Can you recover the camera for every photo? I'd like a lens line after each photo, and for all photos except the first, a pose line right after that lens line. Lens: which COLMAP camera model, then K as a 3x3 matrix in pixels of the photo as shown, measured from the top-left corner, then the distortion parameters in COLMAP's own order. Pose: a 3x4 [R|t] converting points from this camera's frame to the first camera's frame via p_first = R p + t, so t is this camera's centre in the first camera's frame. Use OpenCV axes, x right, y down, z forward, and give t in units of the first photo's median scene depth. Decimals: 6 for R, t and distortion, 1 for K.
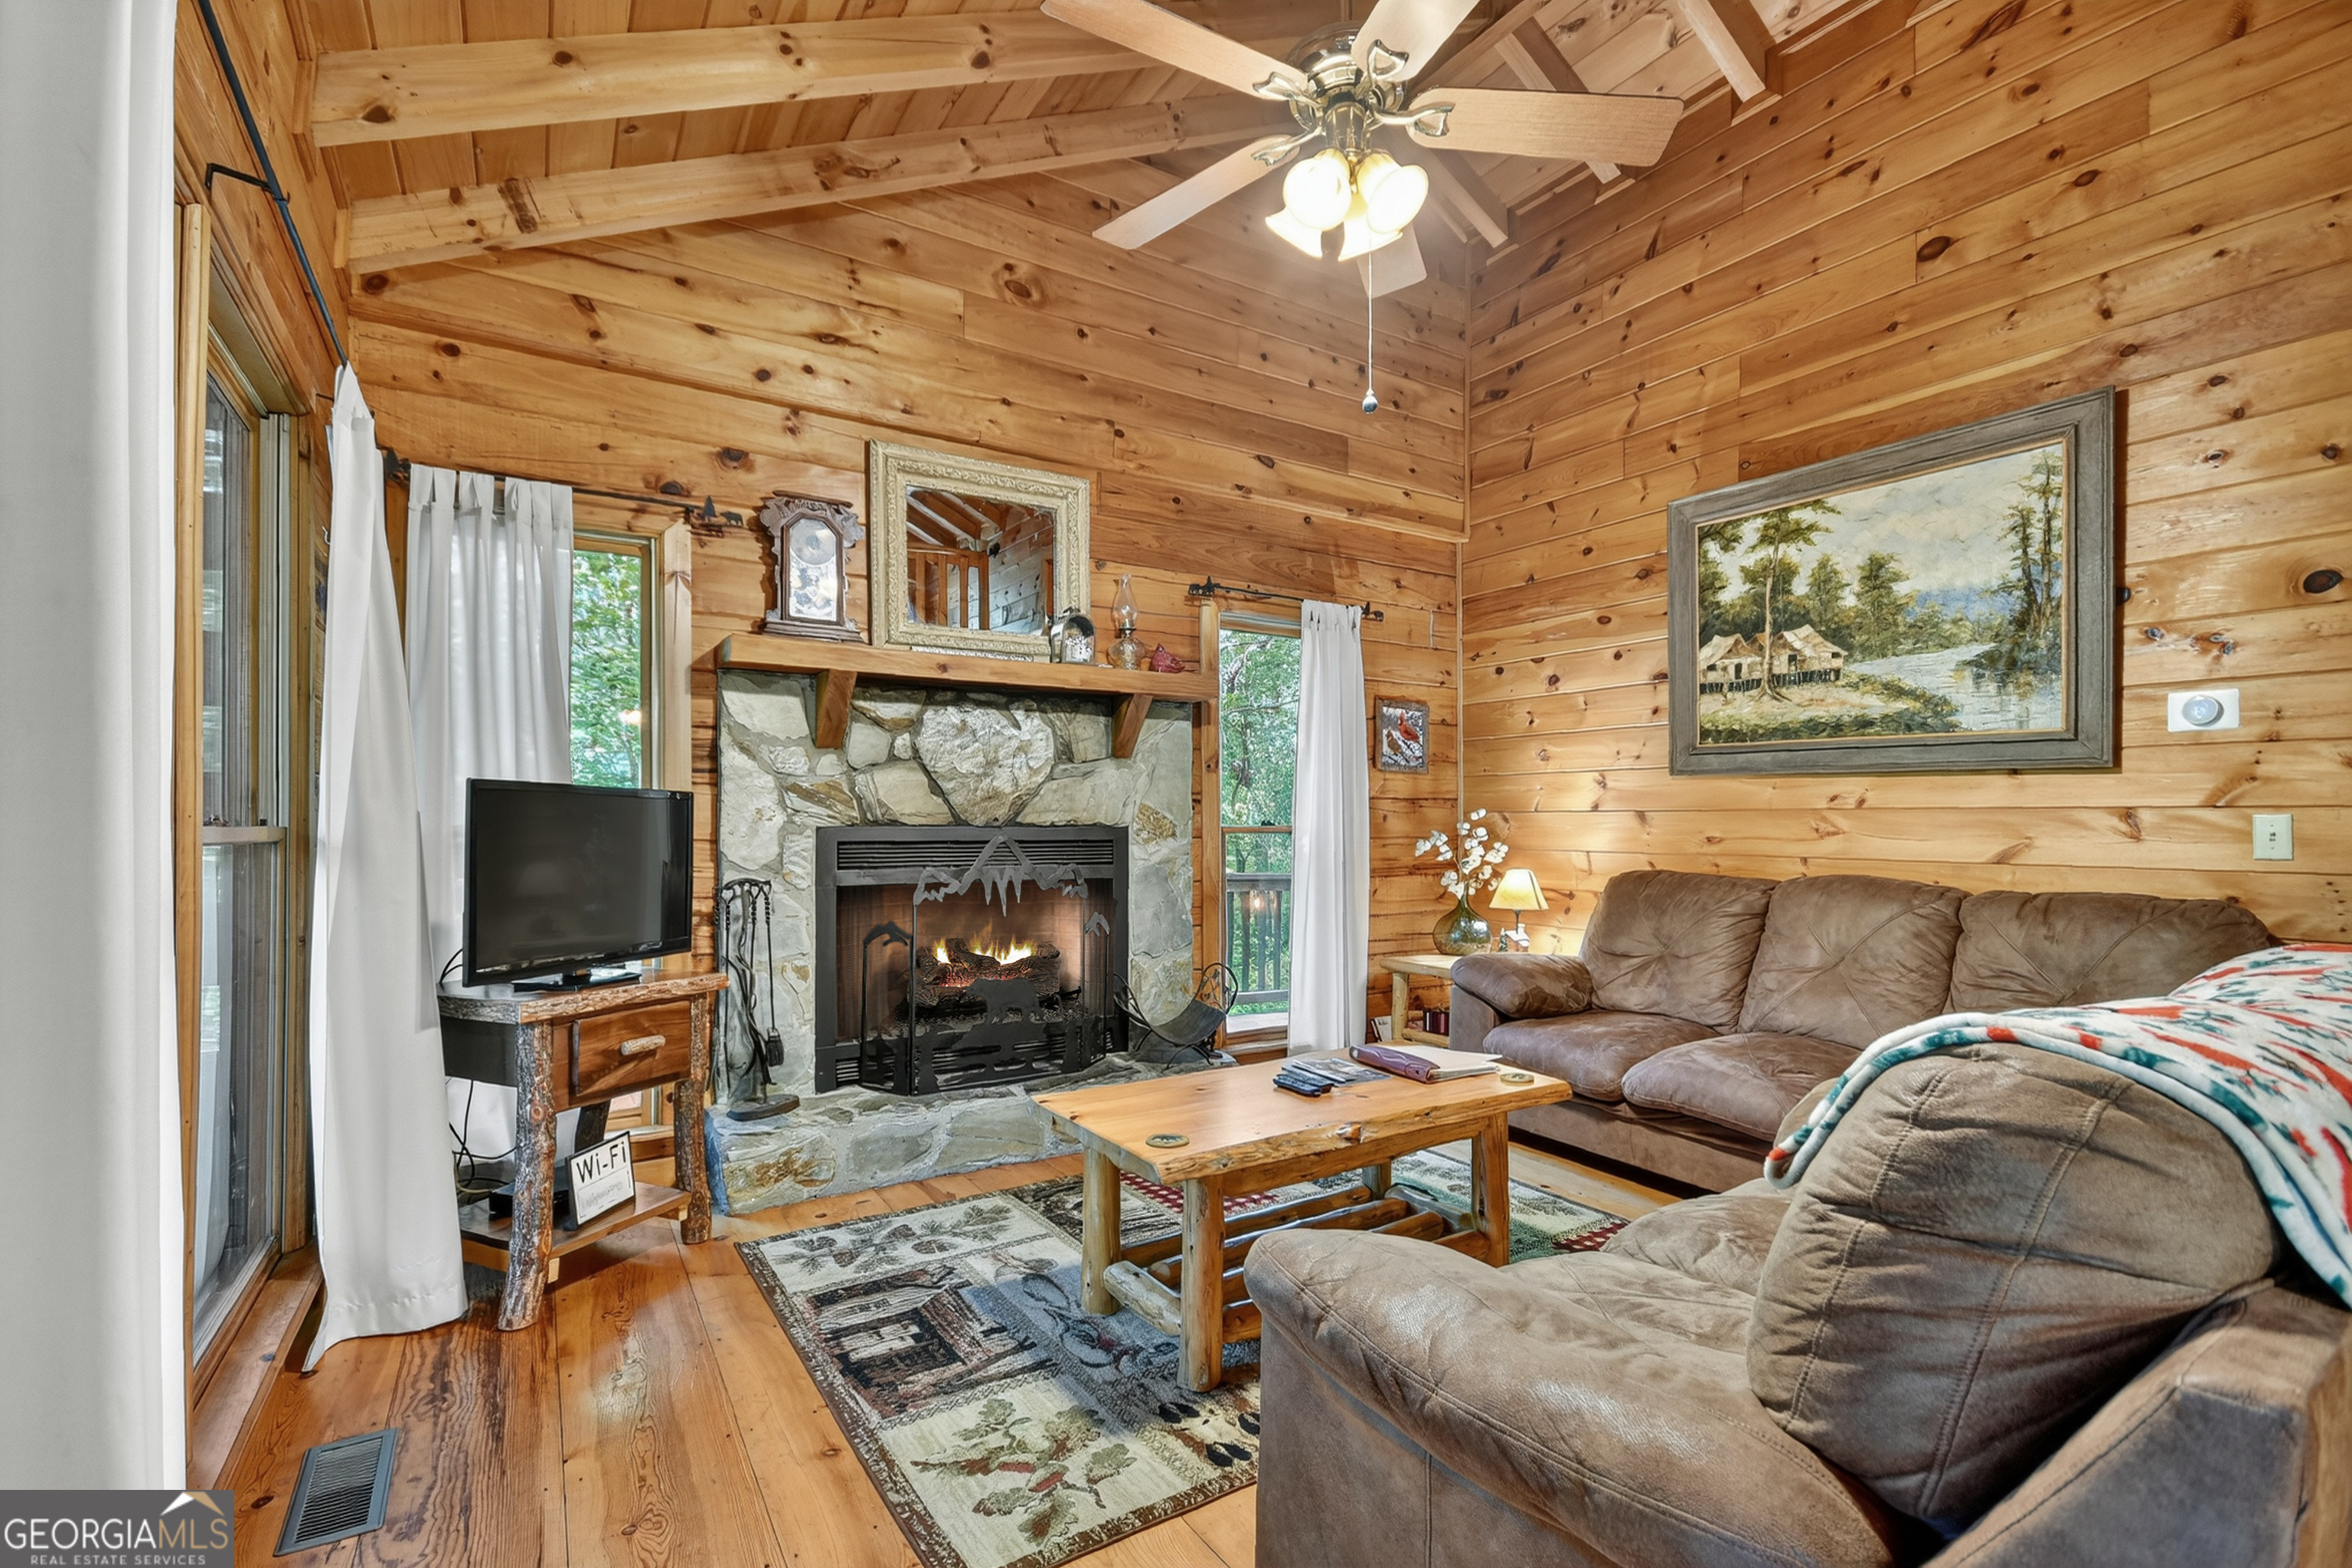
lens RADIAL K [[1060.0, 0, 1193.0], [0, 1060.0, 825.8], [0, 0, 1]] dist [0.001661, 0.000069]
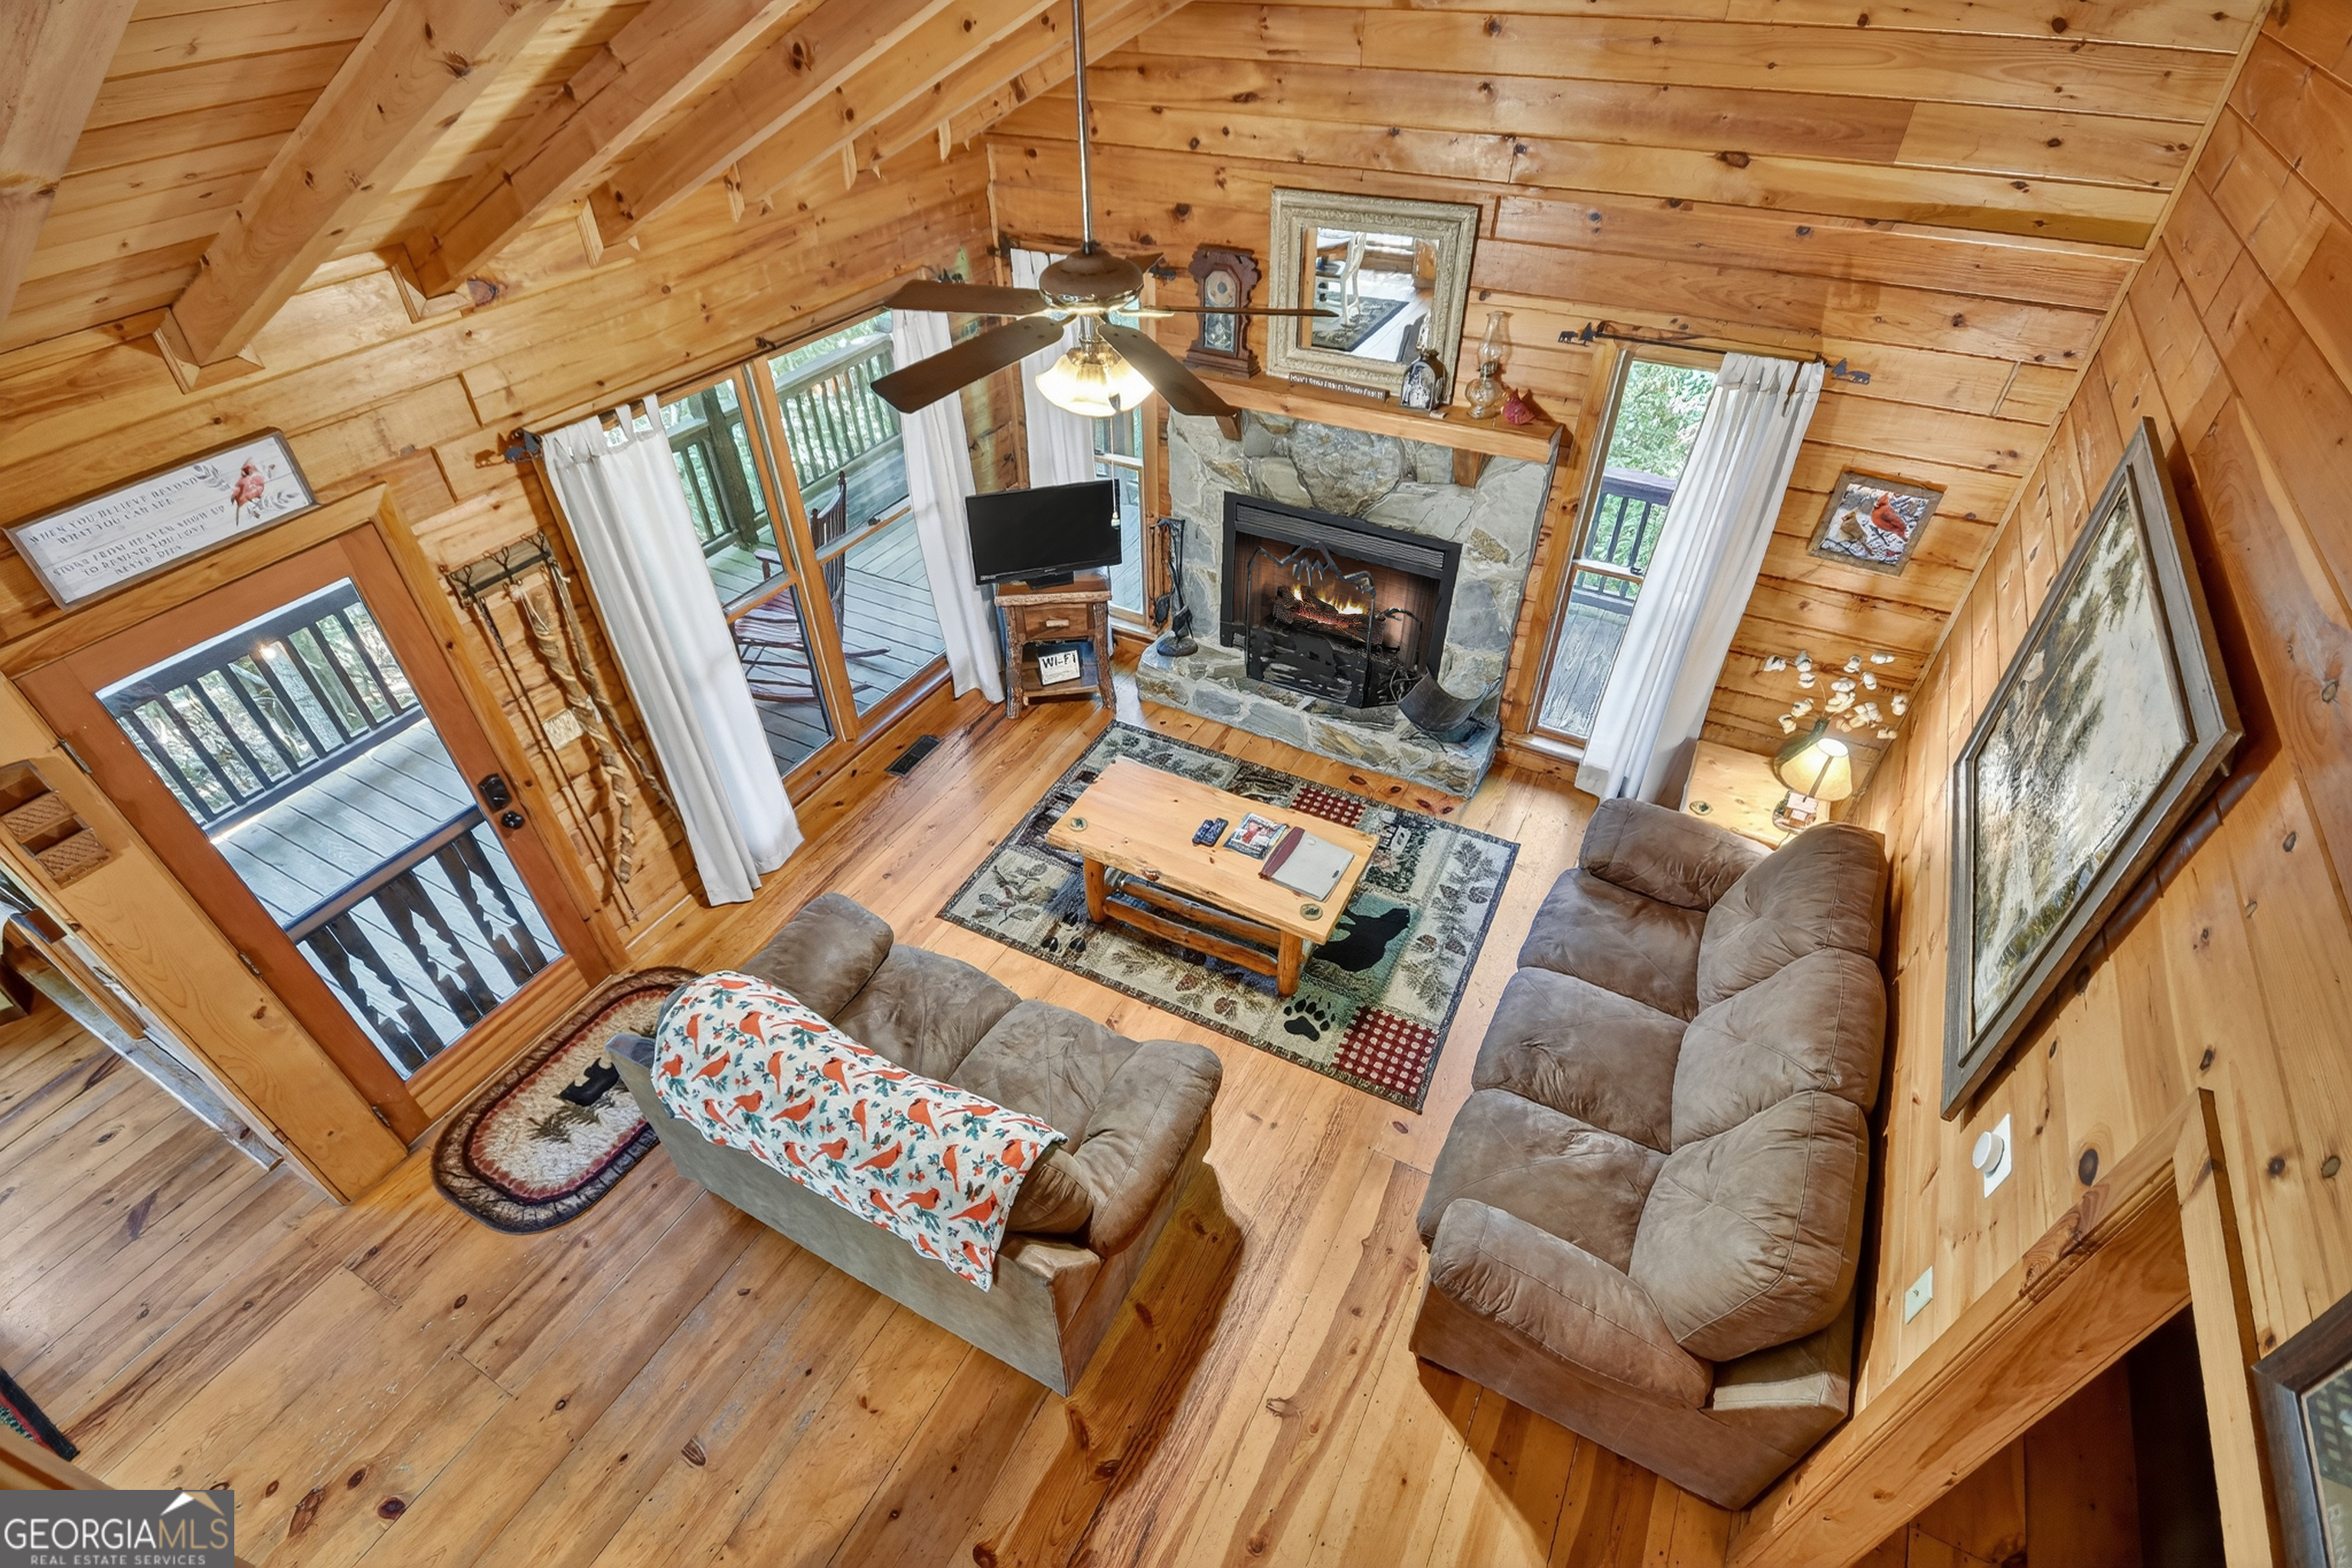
lens RADIAL K [[1103.9, 0, 1183.3], [0, 1103.9, 810.6], [0, 0, 1]] dist [-0.000347, -0.000022]
pose [[0.486828, 0.573435, -0.658916, 0.799737], [0.007056, 0.751736, 0.659427, -0.614129], [0.873469, -0.325677, 0.361920, 0.230213]]
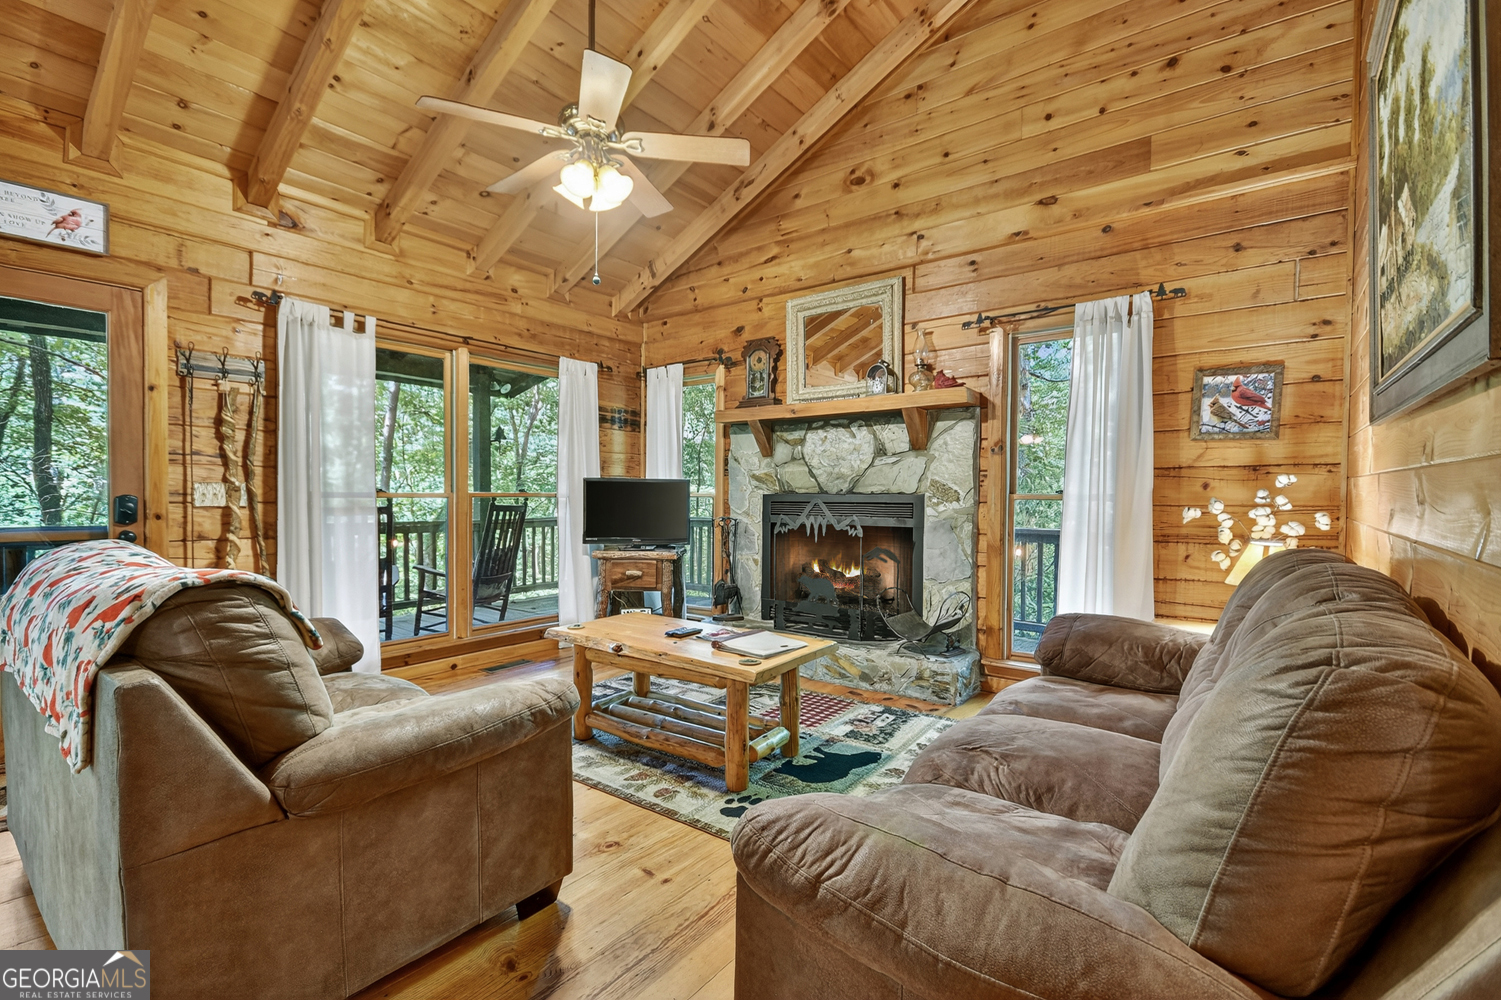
lens RADIAL K [[678.5, 0, 752.5], [0, 678.5, 509.6], [0, 0, 1]] dist [0.000862, -0.000439]
pose [[0.341580, 0.016655, -0.939705, 0.829348], [-0.004338, 0.999860, 0.016145, 0.008478], [0.939843, -0.001438, 0.341604, 0.471206]]
